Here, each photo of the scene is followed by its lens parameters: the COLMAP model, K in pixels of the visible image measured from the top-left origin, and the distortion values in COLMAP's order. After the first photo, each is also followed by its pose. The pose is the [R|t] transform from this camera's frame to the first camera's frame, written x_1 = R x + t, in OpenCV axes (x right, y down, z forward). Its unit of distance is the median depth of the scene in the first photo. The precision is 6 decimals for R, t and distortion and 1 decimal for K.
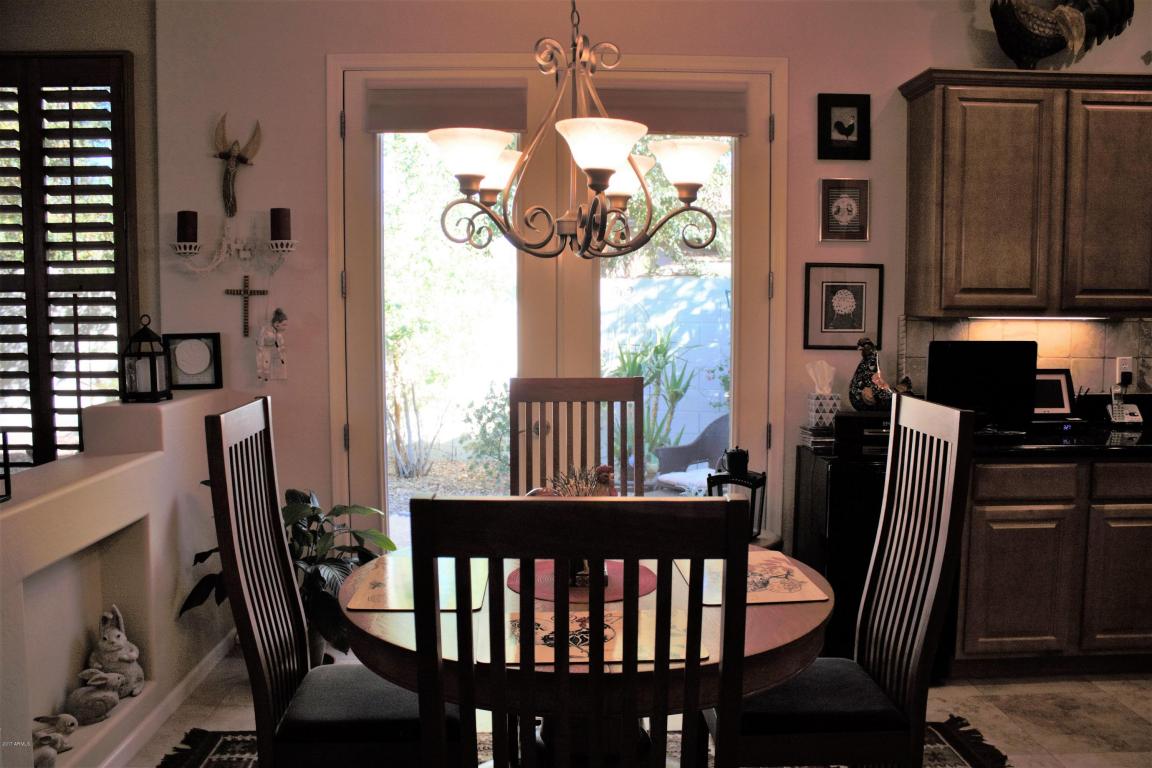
lens RADIAL K [[965.1, 0, 572.1], [0, 965.1, 383.3], [0, 0, 1]] dist [-0.133974, 0.102735]
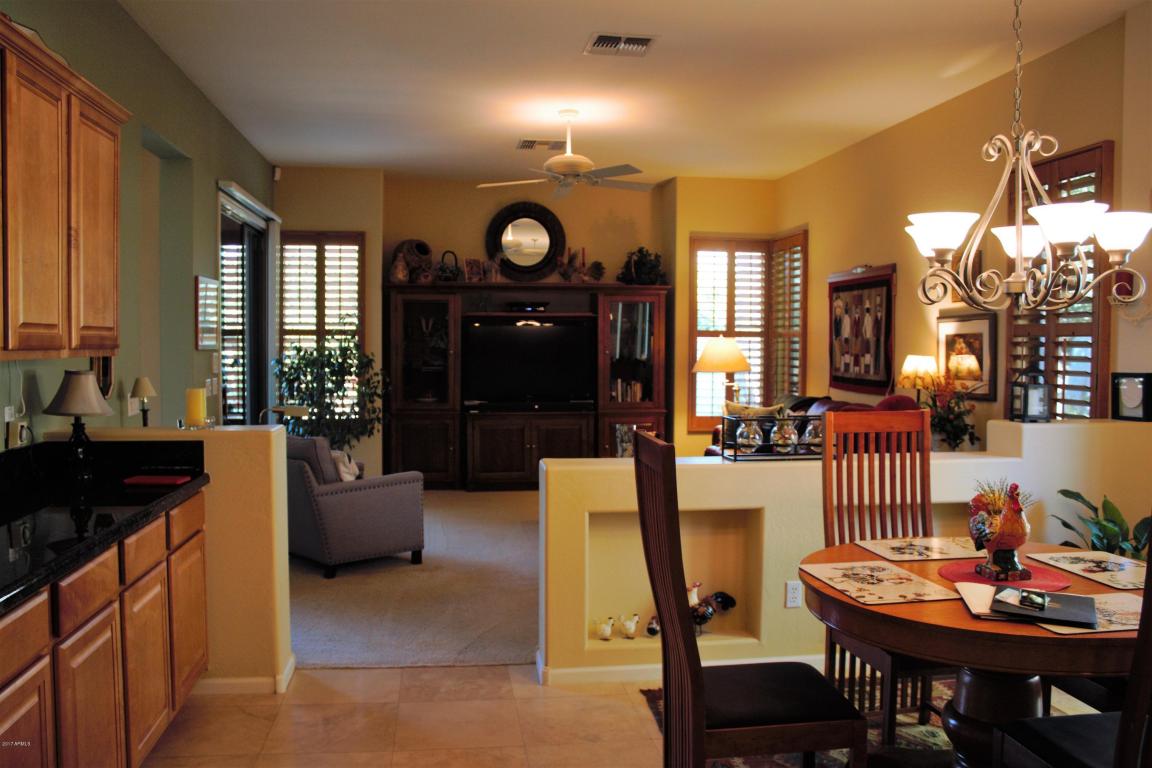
lens RADIAL K [[965.1, 0, 565.4], [0, 965.1, 378.8], [0, 0, 1]] dist [-0.133974, 0.102735]
pose [[0.117266, 0.039280, -0.992323, 0.657395], [-0.089629, 0.995558, 0.028817, -0.015703], [0.989048, 0.085562, 0.120266, 0.169694]]
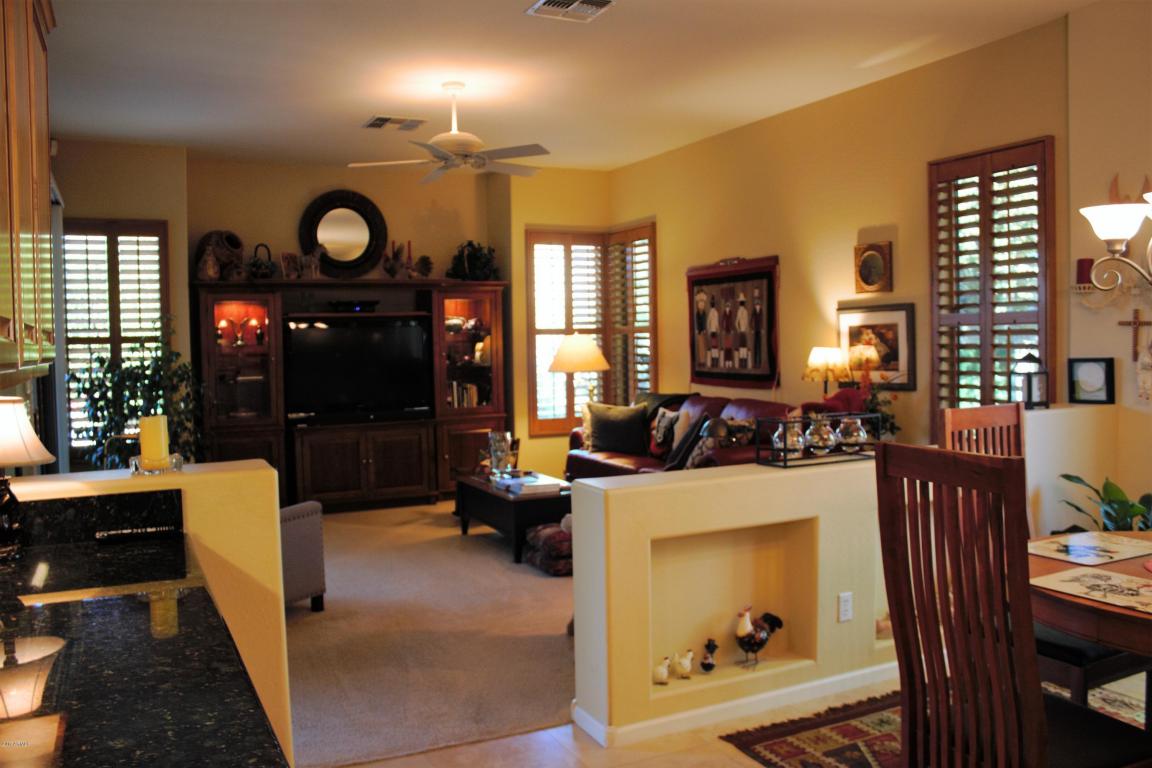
lens RADIAL K [[965.1, 0, 577.6], [0, 965.1, 378.6], [0, 0, 1]] dist [-0.133974, 0.102735]
pose [[0.427179, 0.028476, -0.903719, 0.405987], [-0.057998, 0.998309, 0.004042, 0.007486], [0.902305, 0.050687, 0.428108, -0.111290]]
